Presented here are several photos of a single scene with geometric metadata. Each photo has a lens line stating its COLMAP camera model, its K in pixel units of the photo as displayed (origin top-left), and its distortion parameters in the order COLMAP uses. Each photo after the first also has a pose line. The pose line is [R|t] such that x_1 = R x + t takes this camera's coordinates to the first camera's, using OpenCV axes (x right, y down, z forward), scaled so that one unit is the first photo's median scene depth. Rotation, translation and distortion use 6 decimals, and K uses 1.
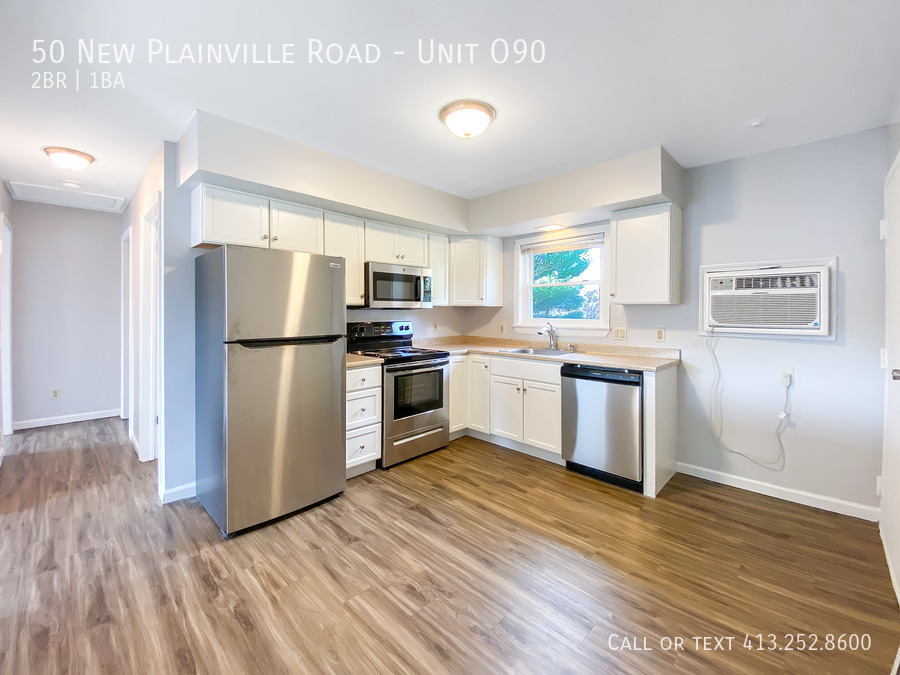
lens RADIAL K [[384.4, 0, 451.6], [0, 384.4, 339.4], [0, 0, 1]] dist [0.005746, -0.001669]
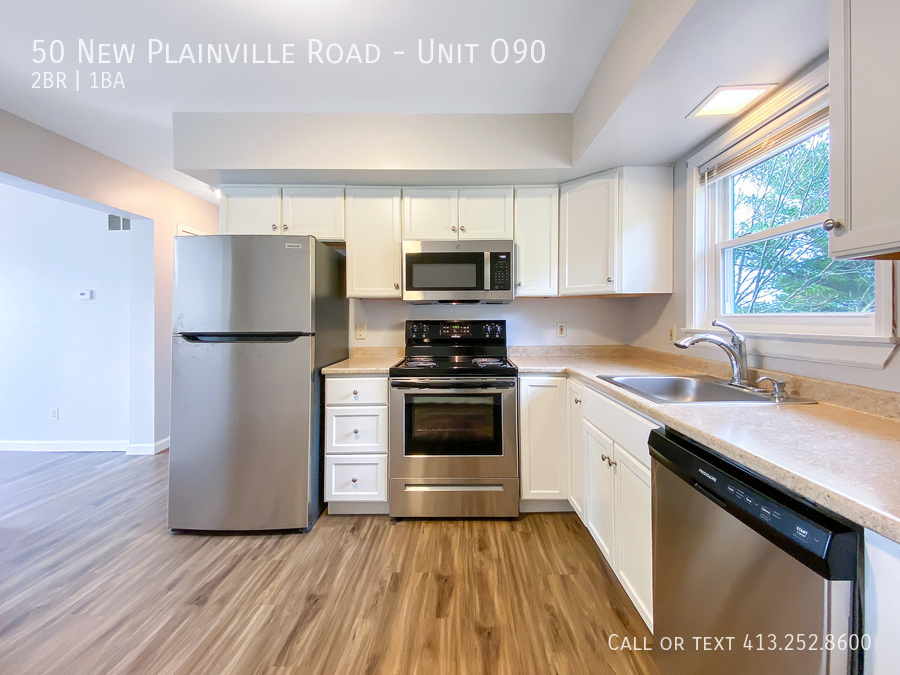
lens RADIAL K [[384.4, 0, 444.7], [0, 384.4, 333.6], [0, 0, 1]] dist [0.005746, -0.001669]
pose [[0.681971, 0.028549, -0.730821, 0.426600], [-0.048373, 0.998811, -0.006122, -0.015904], [0.729777, 0.039527, 0.682541, 0.568389]]
